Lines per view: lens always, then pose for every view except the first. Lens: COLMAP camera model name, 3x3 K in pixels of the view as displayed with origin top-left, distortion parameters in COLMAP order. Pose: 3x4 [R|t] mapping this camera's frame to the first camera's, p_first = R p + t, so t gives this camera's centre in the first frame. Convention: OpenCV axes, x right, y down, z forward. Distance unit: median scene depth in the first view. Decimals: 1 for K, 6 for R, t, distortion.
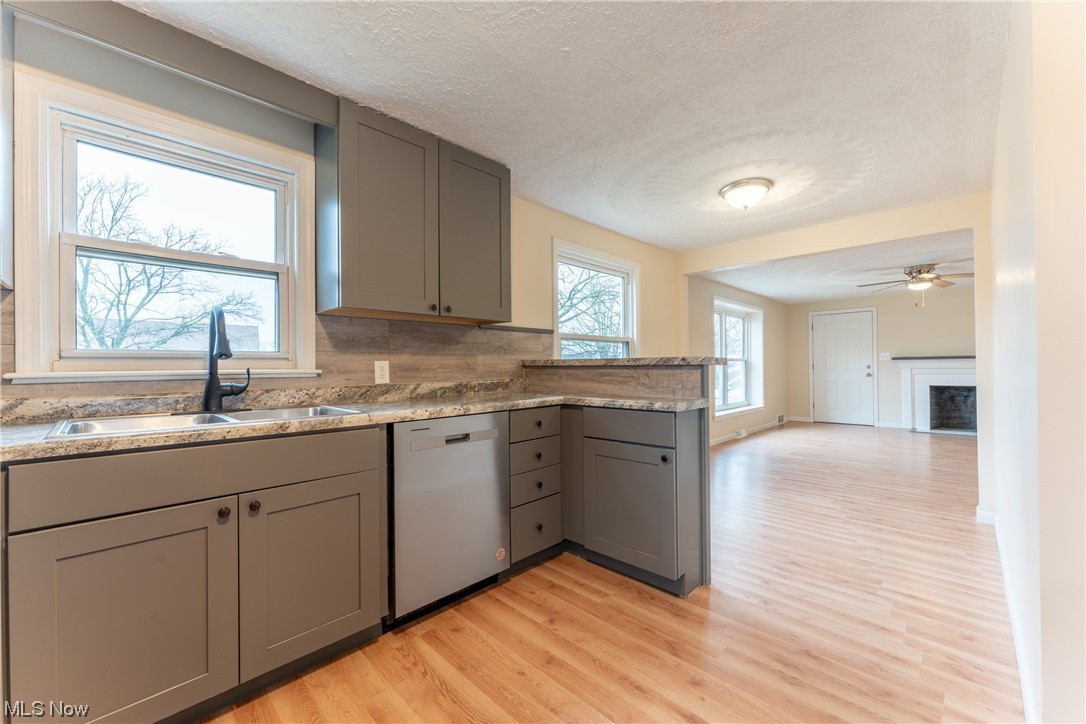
lens RADIAL K [[432.7, 0, 537.7], [0, 432.7, 366.1], [0, 0, 1]] dist [0.000154, 0.000012]
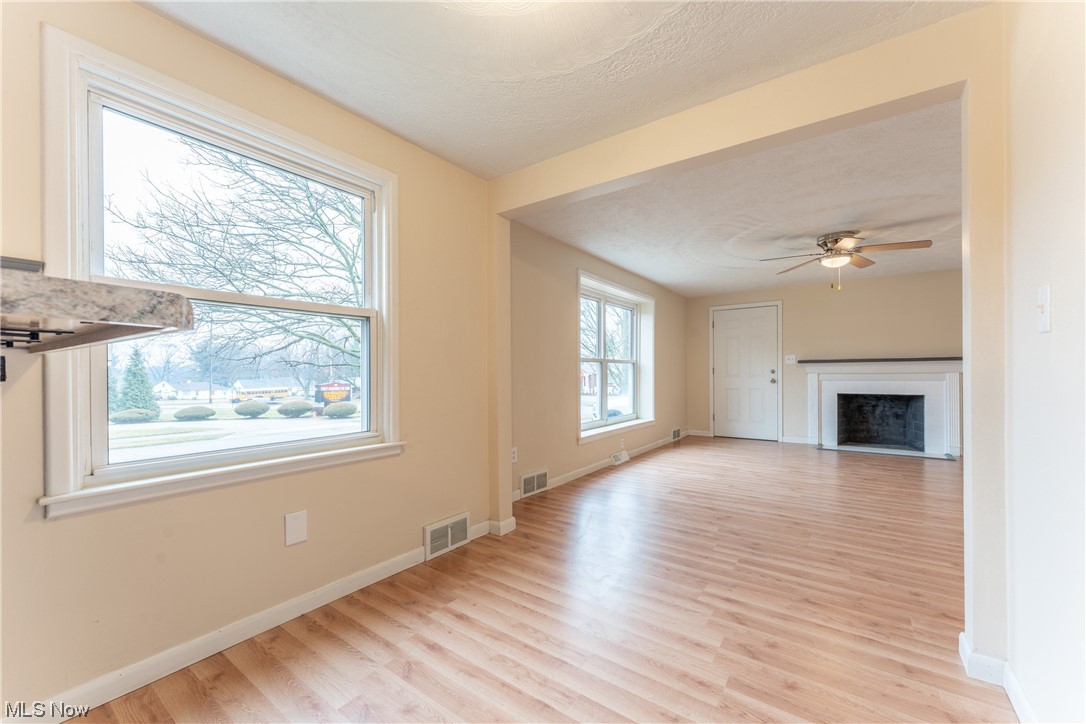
lens RADIAL K [[437.6, 0, 539.1], [0, 437.6, 375.9], [0, 0, 1]] dist [0.001760, -0.000116]
pose [[0.986844, 0.003791, 0.161633, 0.531481], [-0.004965, 0.999964, 0.006859, 0.020099], [-0.161601, -0.007571, 0.986827, 0.694722]]
